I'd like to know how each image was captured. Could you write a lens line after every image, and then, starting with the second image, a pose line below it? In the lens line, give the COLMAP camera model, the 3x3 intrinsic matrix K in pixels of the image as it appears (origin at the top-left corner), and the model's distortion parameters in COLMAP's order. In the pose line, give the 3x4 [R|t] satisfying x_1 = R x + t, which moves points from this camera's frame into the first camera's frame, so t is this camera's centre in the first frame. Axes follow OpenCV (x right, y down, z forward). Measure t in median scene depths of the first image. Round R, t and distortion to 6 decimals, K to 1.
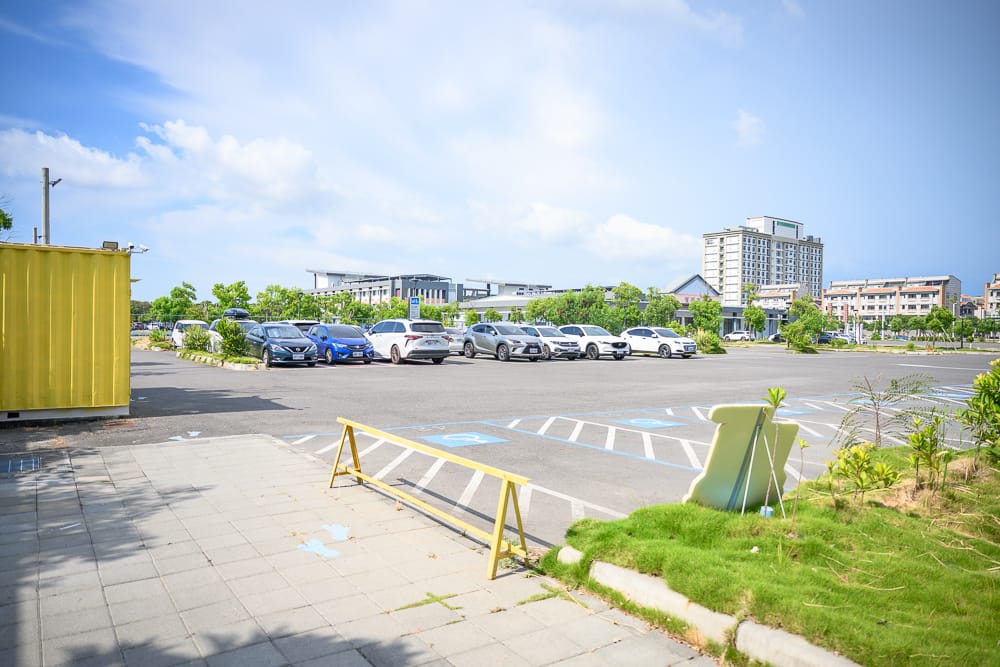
lens RADIAL K [[677.3, 0, 500.0], [0, 677.3, 333.5], [0, 0, 1]] dist [0.008185, 0.004871]
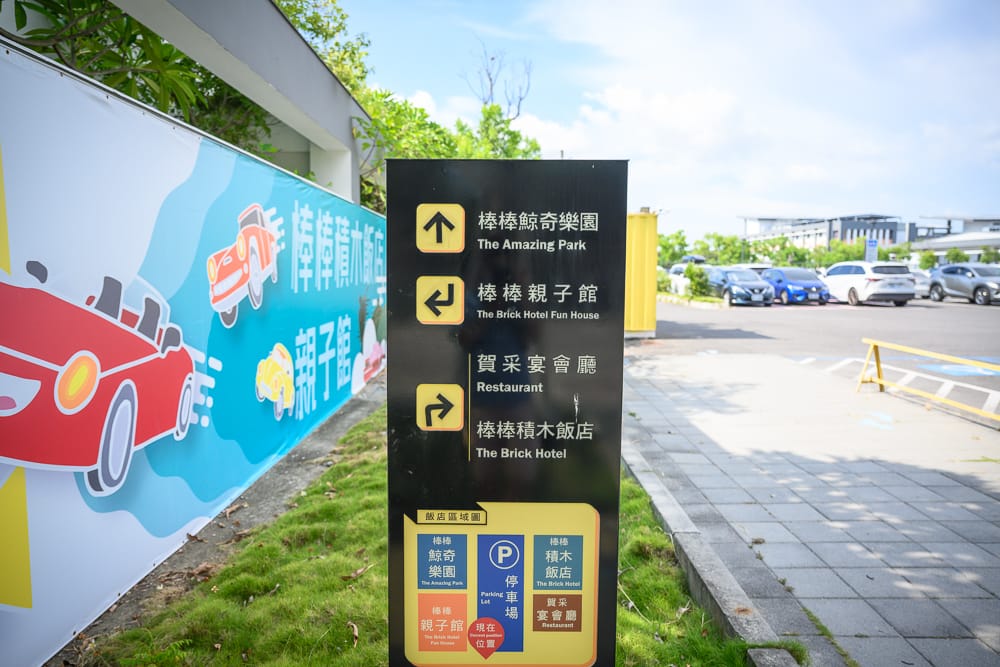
lens RADIAL K [[677.3, 0, 500.0], [0, 677.3, 333.5], [0, 0, 1]] dist [0.008185, 0.004871]
pose [[0.838237, 0.040228, -0.543821, -0.037851], [0.003167, 0.996899, 0.078625, 0.003629], [0.545298, -0.067629, 0.835510, -0.137936]]
